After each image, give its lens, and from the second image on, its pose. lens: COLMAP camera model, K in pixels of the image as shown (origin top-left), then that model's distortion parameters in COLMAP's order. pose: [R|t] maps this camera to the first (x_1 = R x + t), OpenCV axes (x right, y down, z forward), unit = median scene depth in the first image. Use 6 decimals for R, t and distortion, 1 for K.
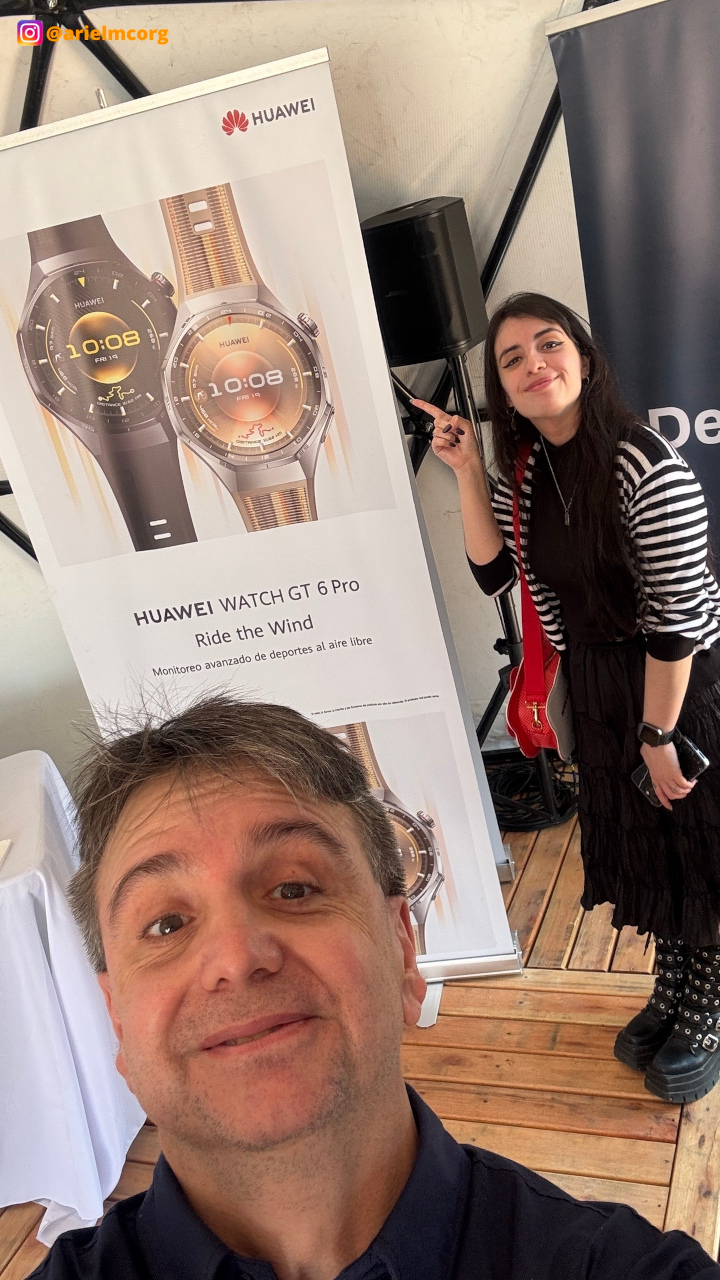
lens RADIAL K [[1143.3, 0, 349.6], [0, 1143.3, 644.4], [0, 0, 1]] dist [0.098126, -0.123191]
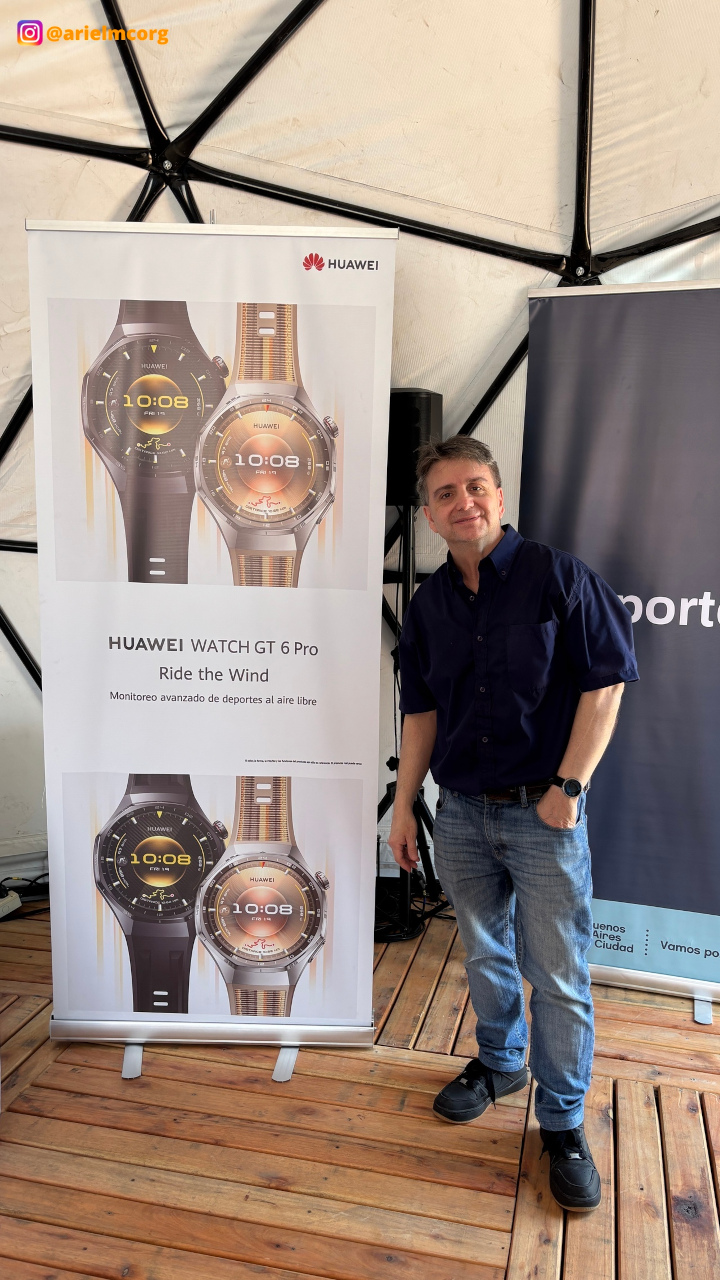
lens RADIAL K [[984.4, 0, 355.5], [0, 984.4, 637.6], [0, 0, 1]] dist [0.021548, -0.011637]
pose [[0.961268, 0.228762, 0.153725, -0.110576], [-0.185774, 0.949797, -0.251741, 0.177482], [-0.203596, 0.213433, 0.955508, 0.040033]]
